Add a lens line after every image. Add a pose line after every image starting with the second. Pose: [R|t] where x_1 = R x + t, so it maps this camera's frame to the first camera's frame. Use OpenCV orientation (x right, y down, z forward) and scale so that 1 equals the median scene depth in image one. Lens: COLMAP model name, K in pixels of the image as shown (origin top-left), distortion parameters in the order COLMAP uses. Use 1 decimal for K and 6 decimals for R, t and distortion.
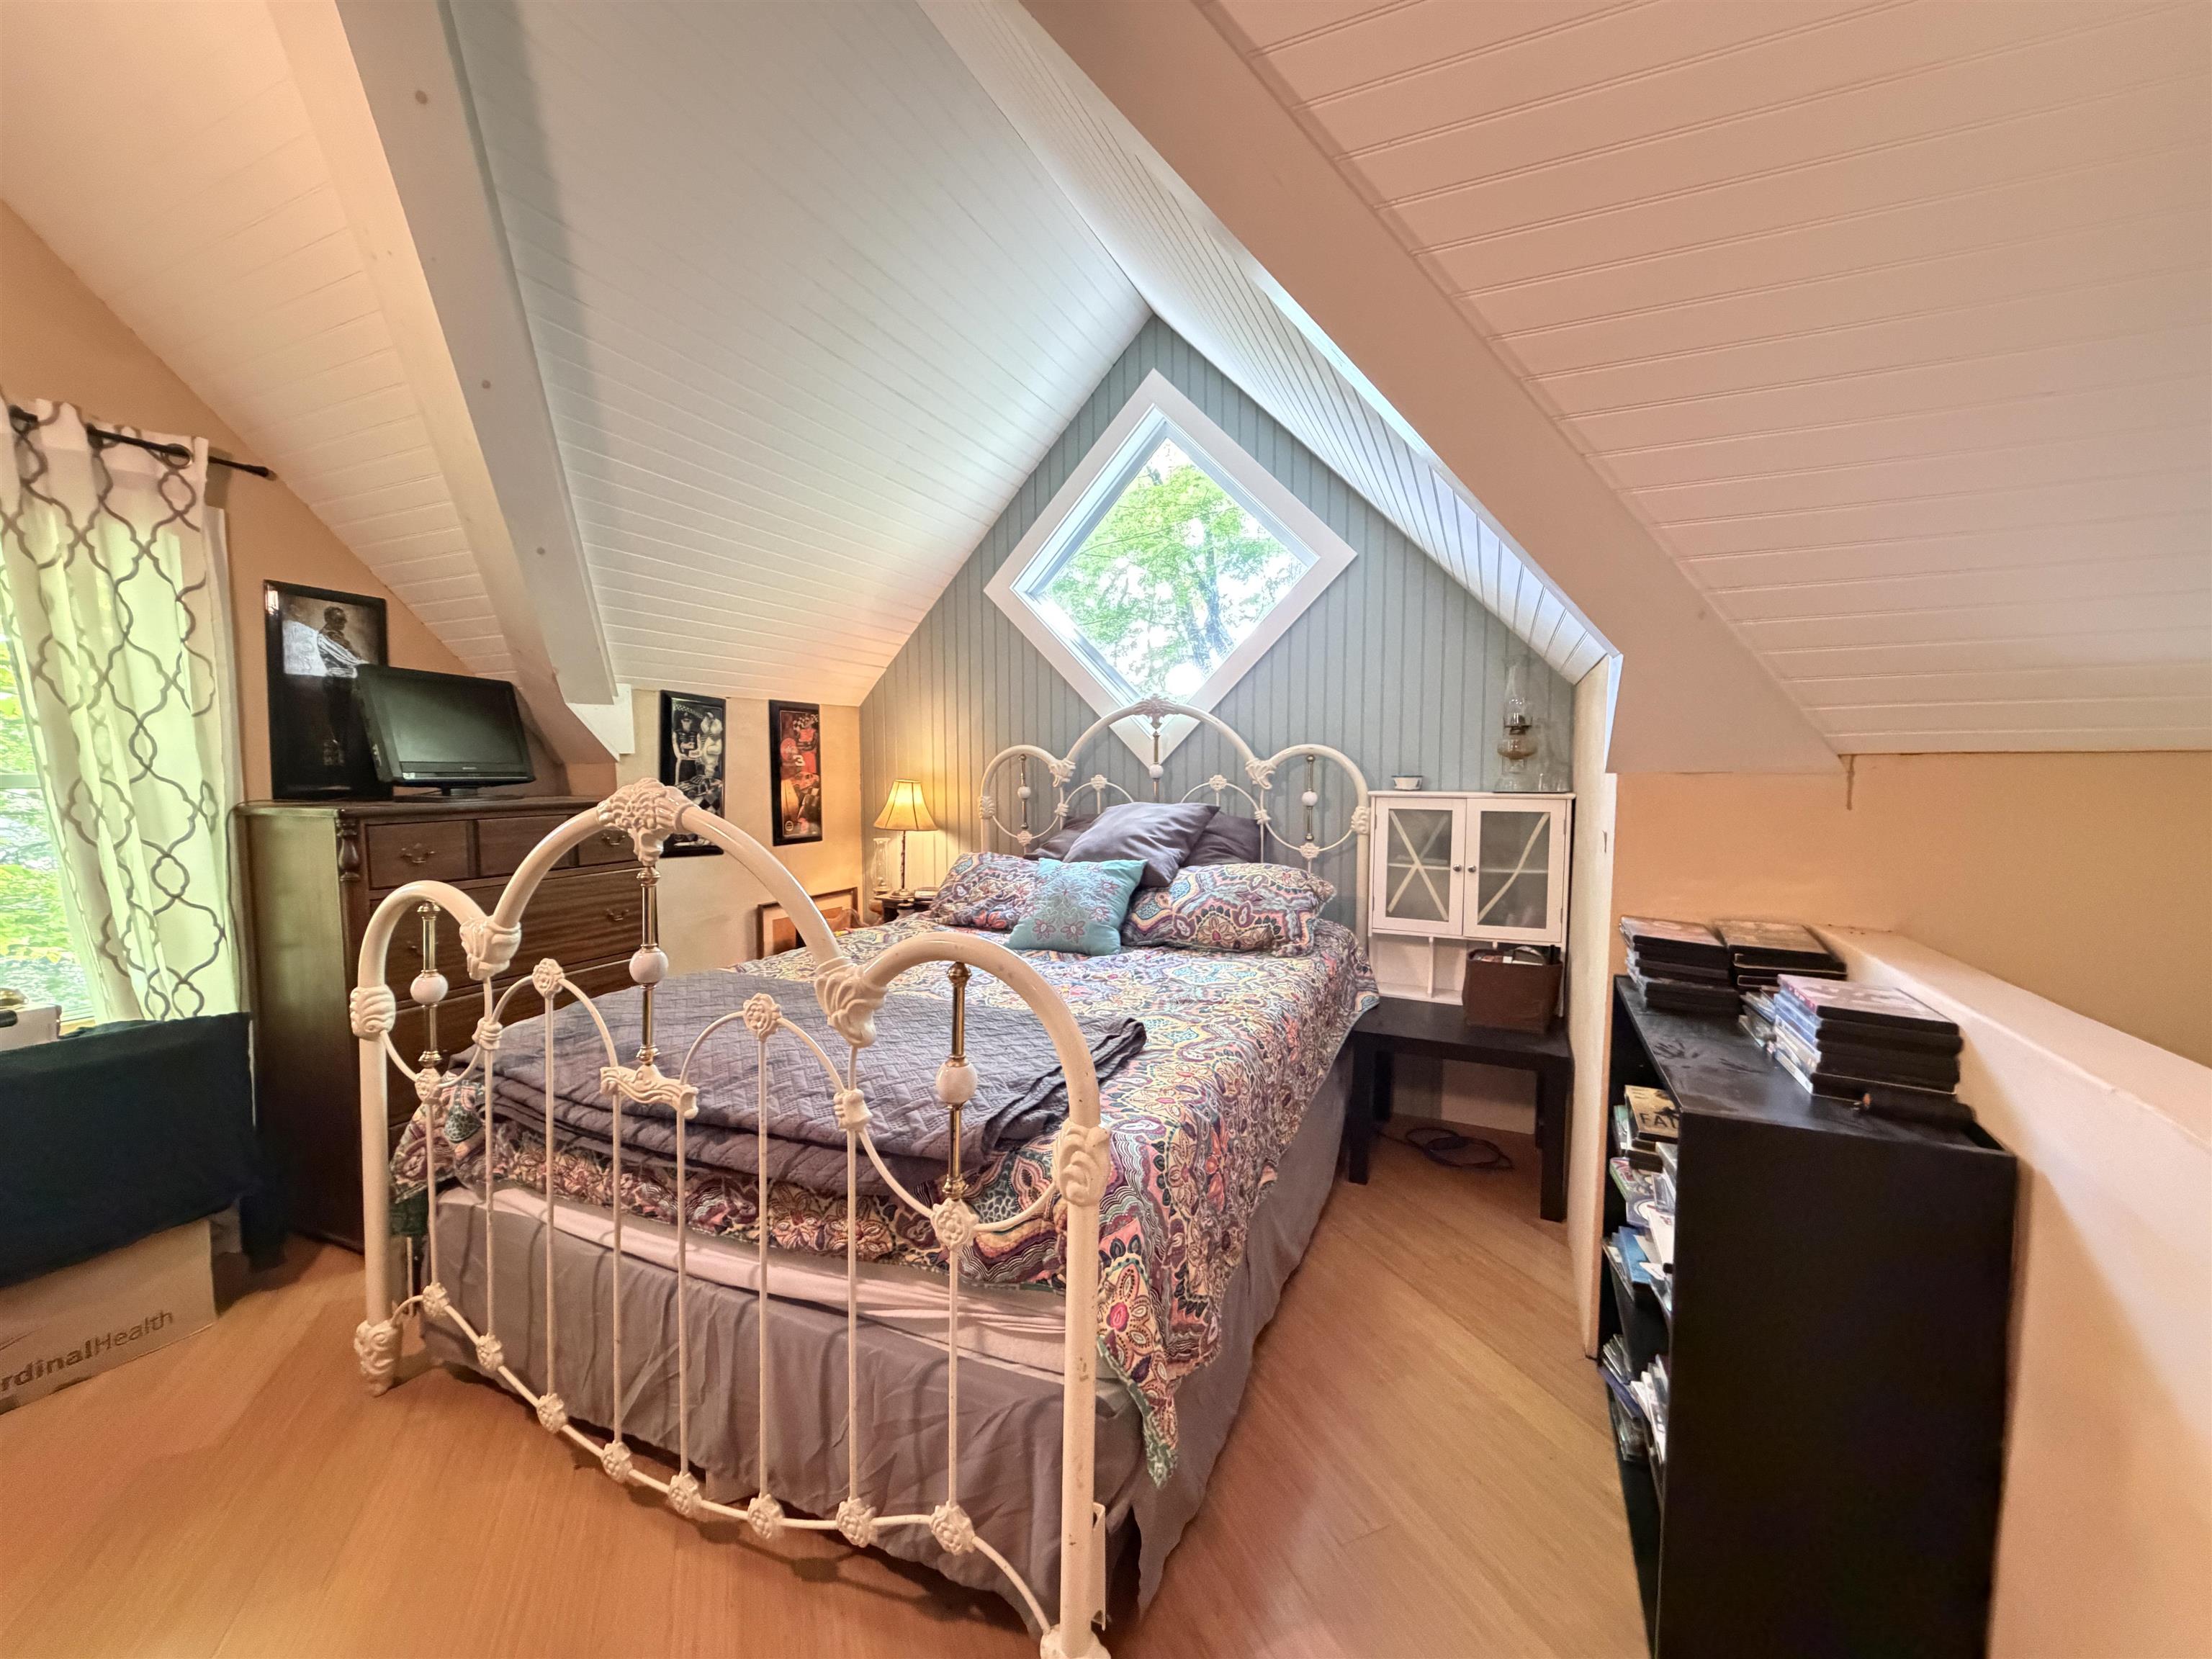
lens RADIAL K [[878.2, 0, 1105.8], [0, 878.2, 829.7], [0, 0, 1]] dist [0.003615, 0.000387]
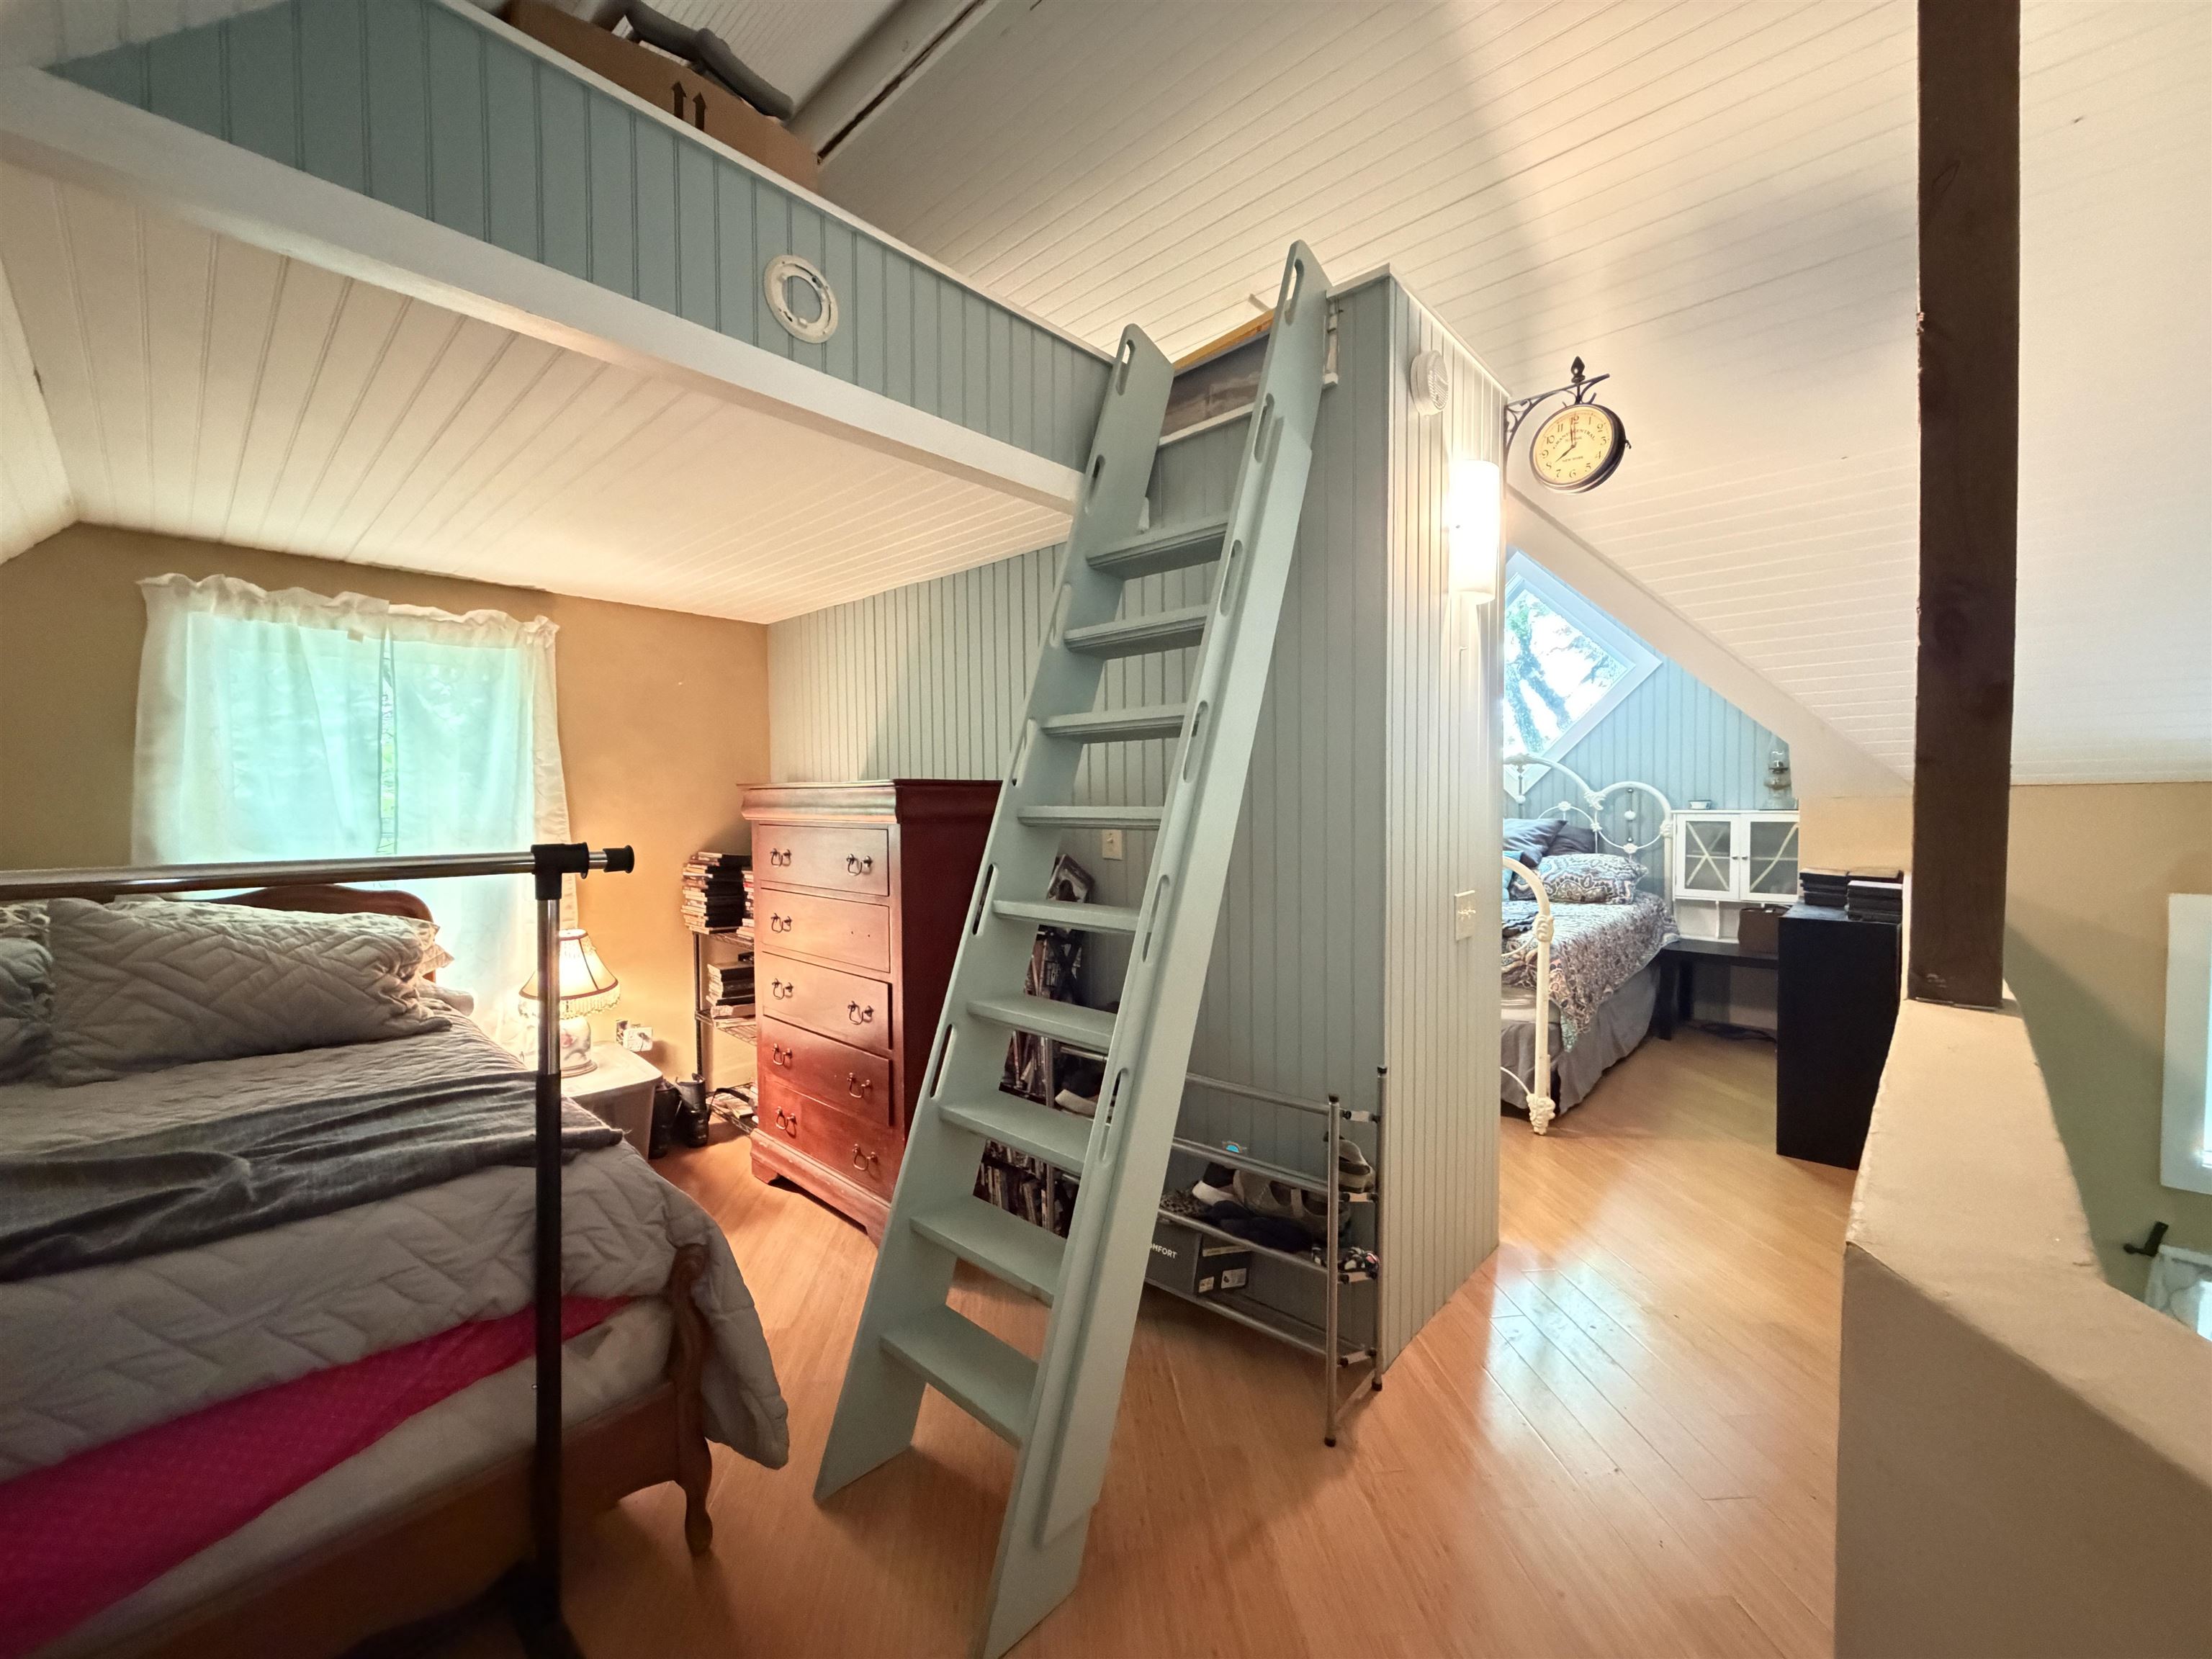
lens RADIAL K [[878.2, 0, 1105.6], [0, 878.2, 825.0], [0, 0, 1]] dist [0.003615, 0.000387]
pose [[0.951553, -0.002940, -0.307471, -0.194582], [-0.008833, 0.999280, -0.036892, 0.052212], [0.307359, 0.037820, 0.950842, -0.863622]]
